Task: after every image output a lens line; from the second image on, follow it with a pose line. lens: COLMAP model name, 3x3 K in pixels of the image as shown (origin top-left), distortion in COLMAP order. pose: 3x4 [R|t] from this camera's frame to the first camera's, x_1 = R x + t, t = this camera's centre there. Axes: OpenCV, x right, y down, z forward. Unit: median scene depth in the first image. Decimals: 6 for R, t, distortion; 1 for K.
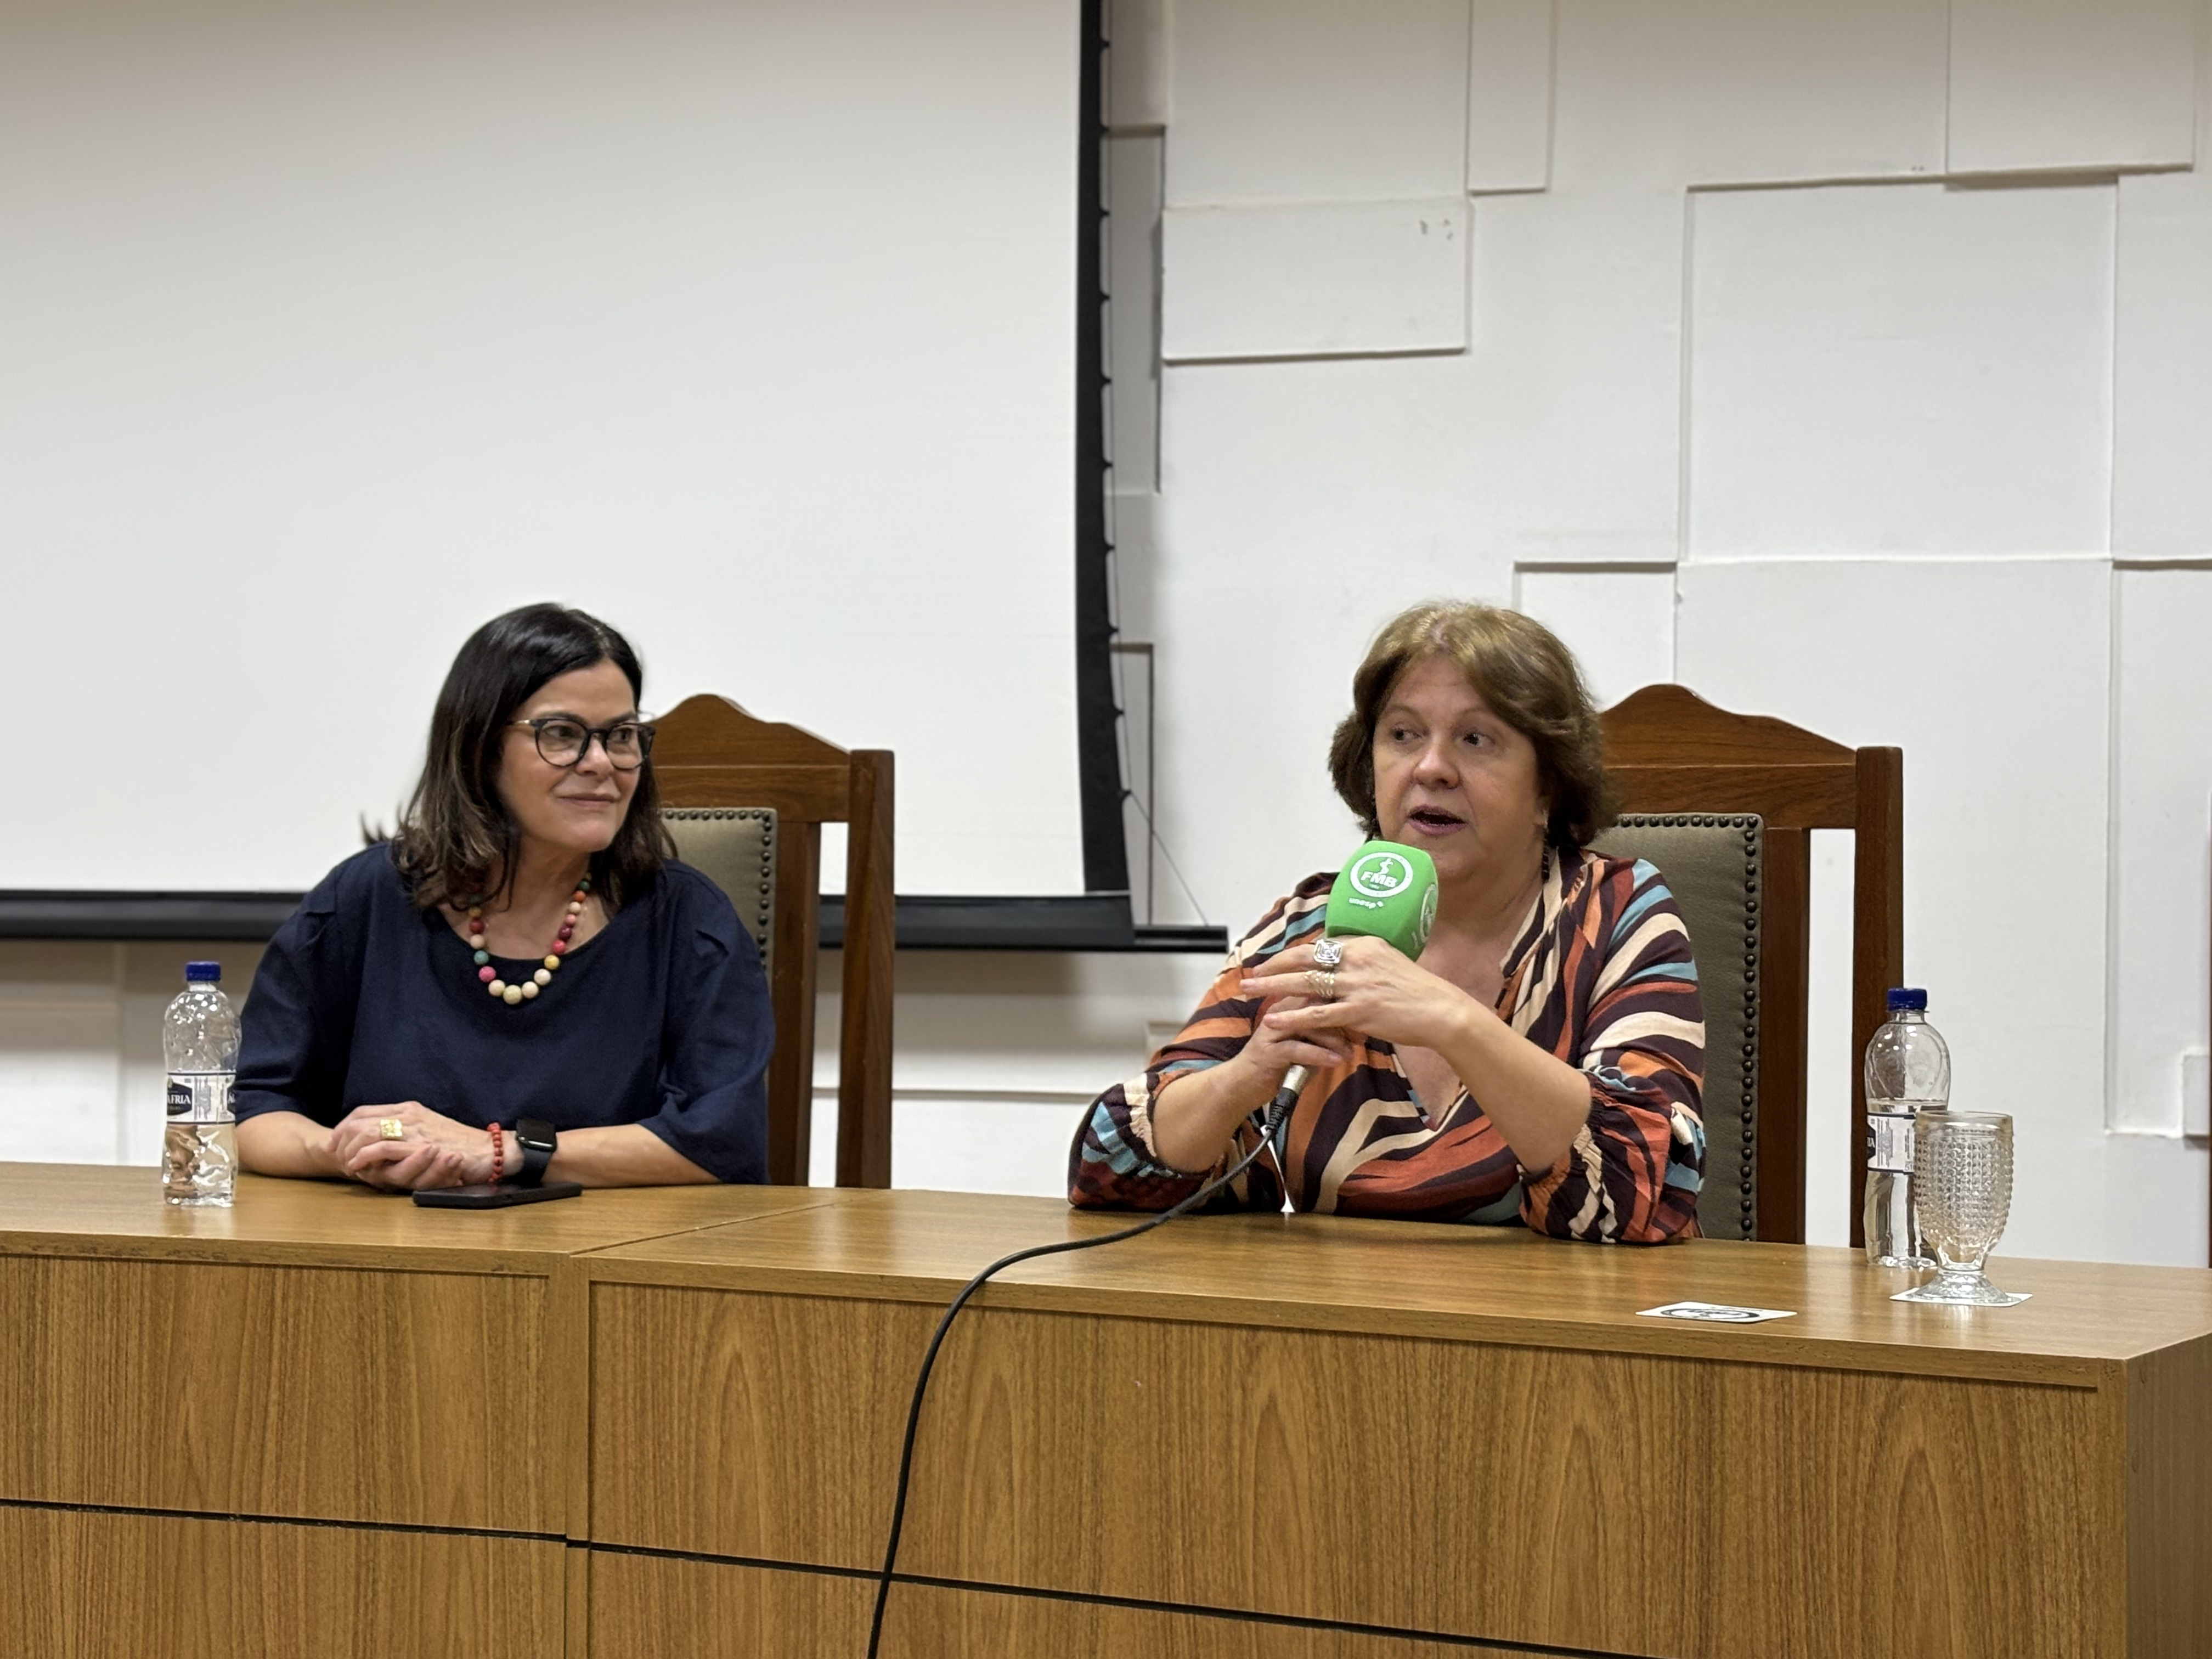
lens RADIAL K [[3917.3, 0, 1082.4], [0, 3917.3, 838.5], [0, 0, 1]] dist [0.284656, -1.214473]
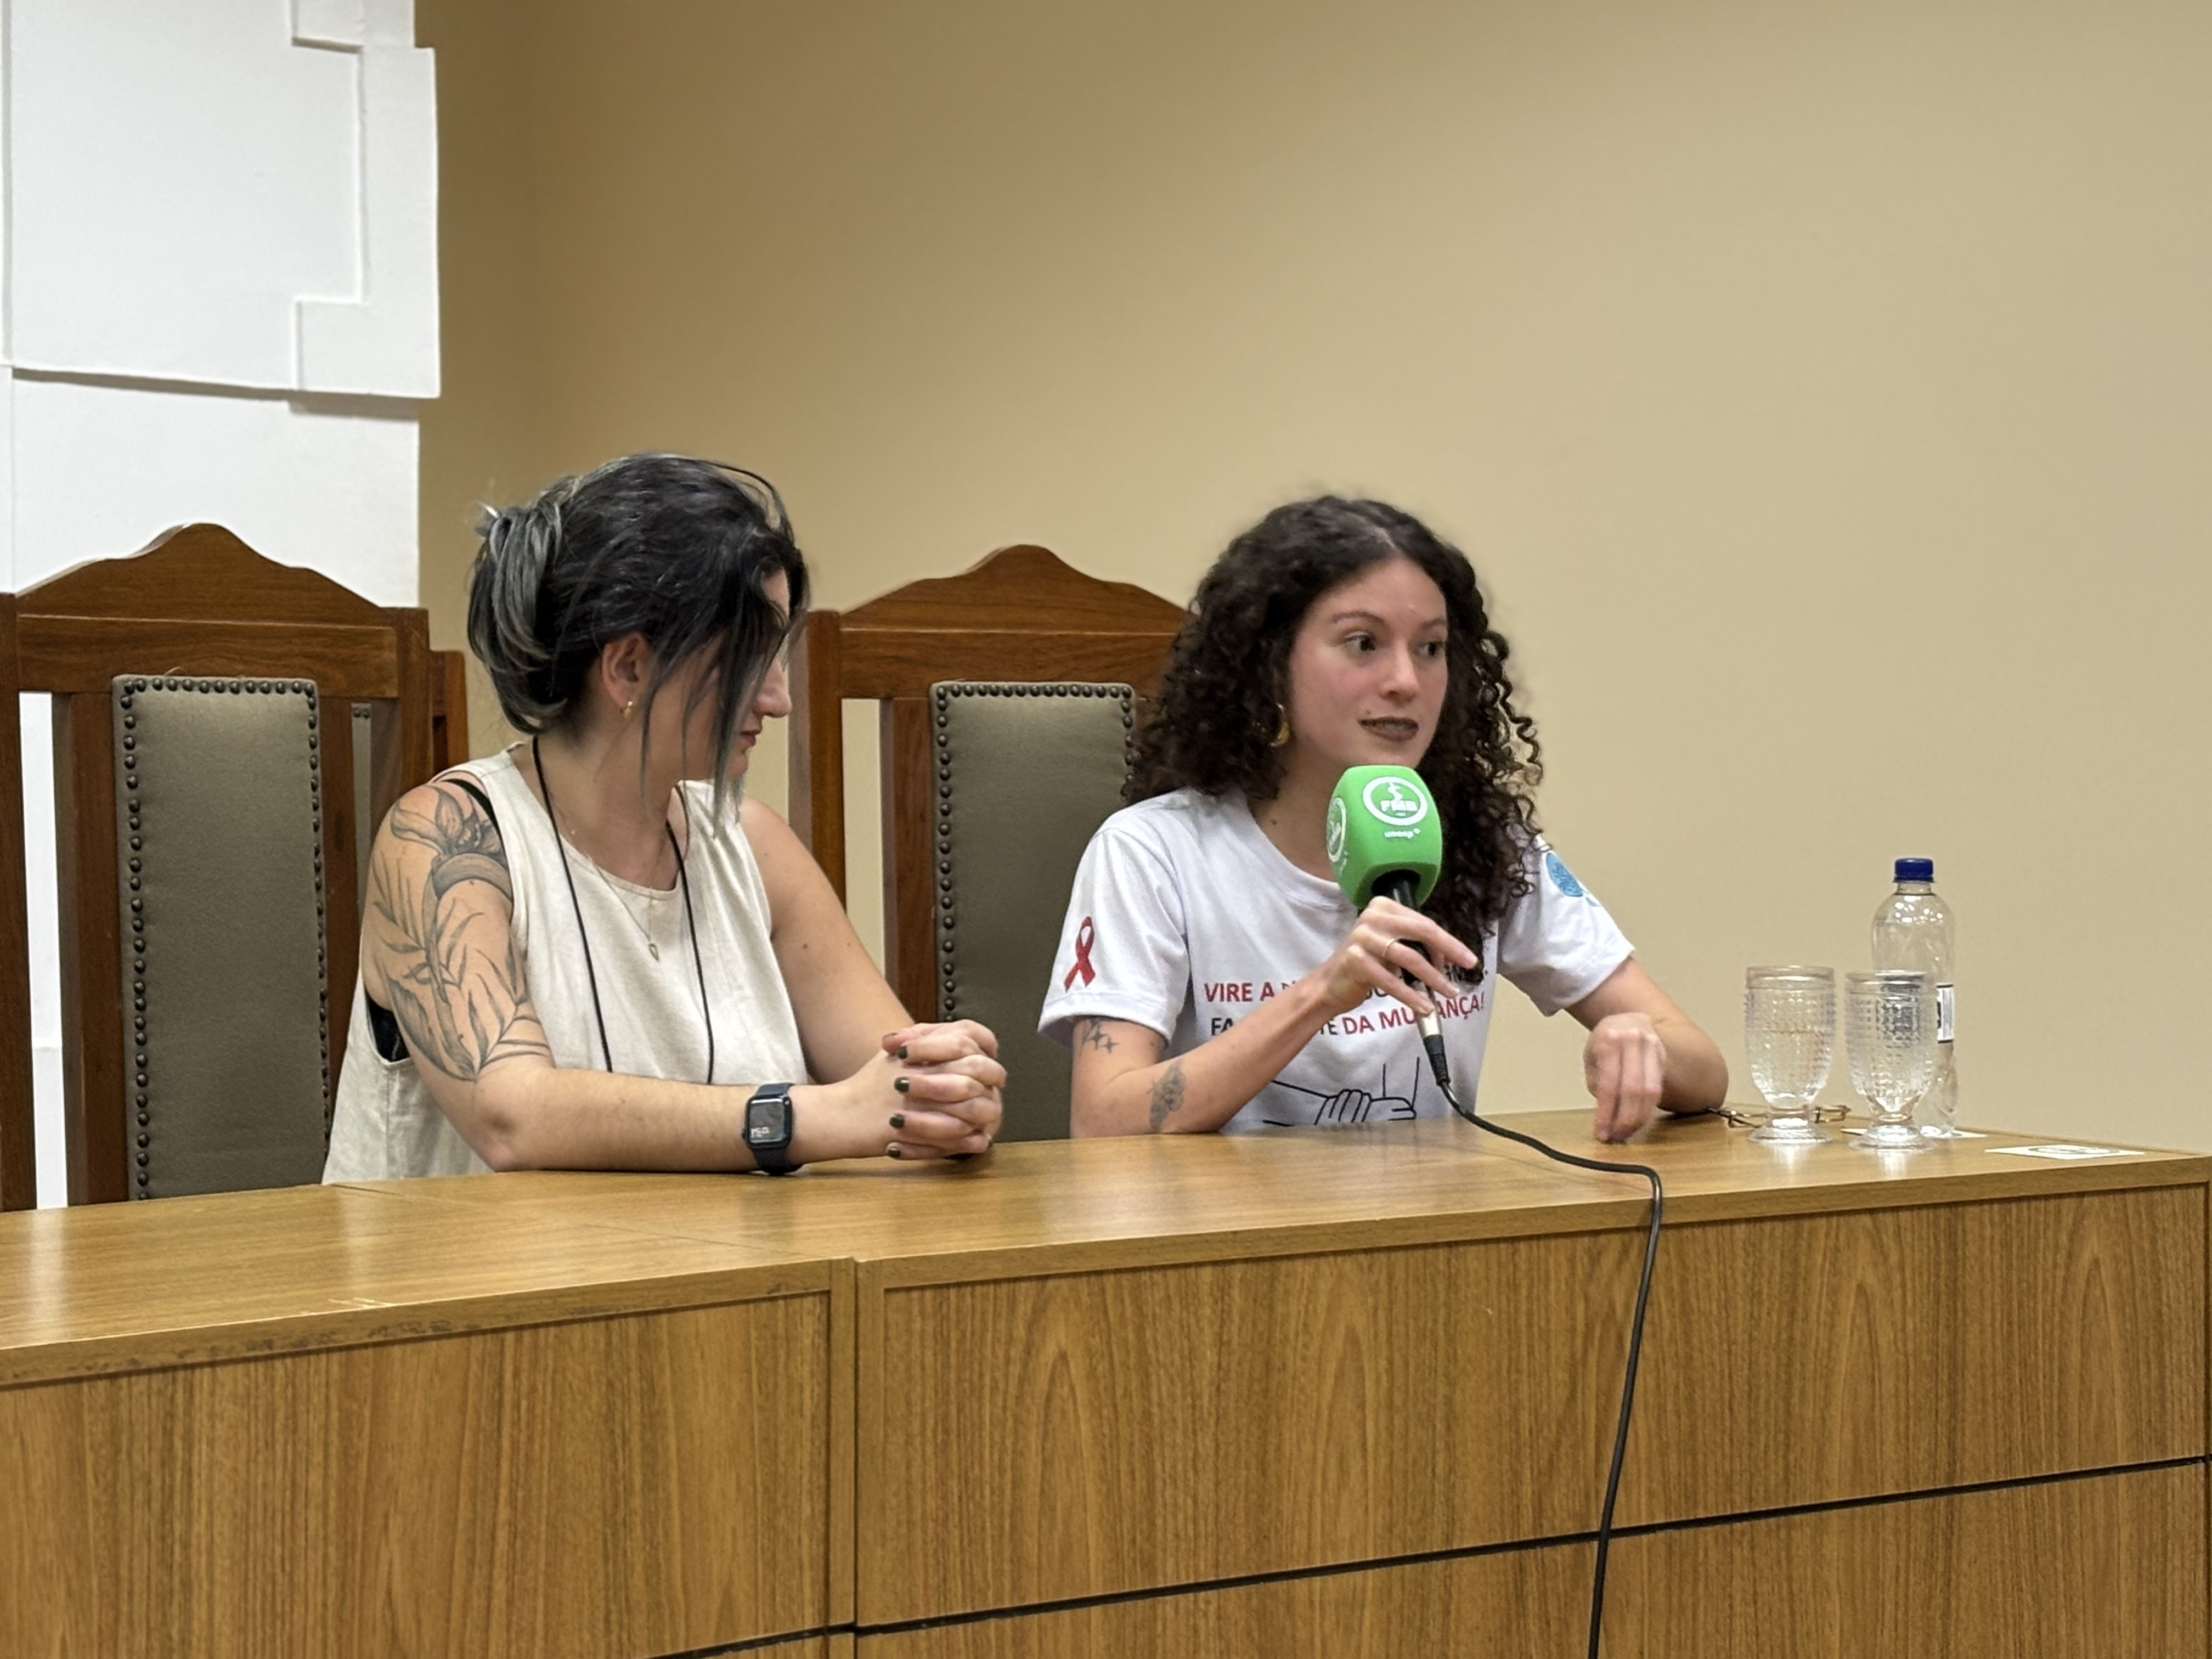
lens RADIAL K [[5103.7, 0, 1108.9], [0, 5103.7, 906.9], [0, 0, 1]] dist [0.334007, -0.821523]
pose [[0.409644, -0.038650, 0.911426, -1.049666], [0.001428, 0.999128, 0.041727, -0.004712], [-0.912244, -0.015792, 0.409342, 0.567379]]
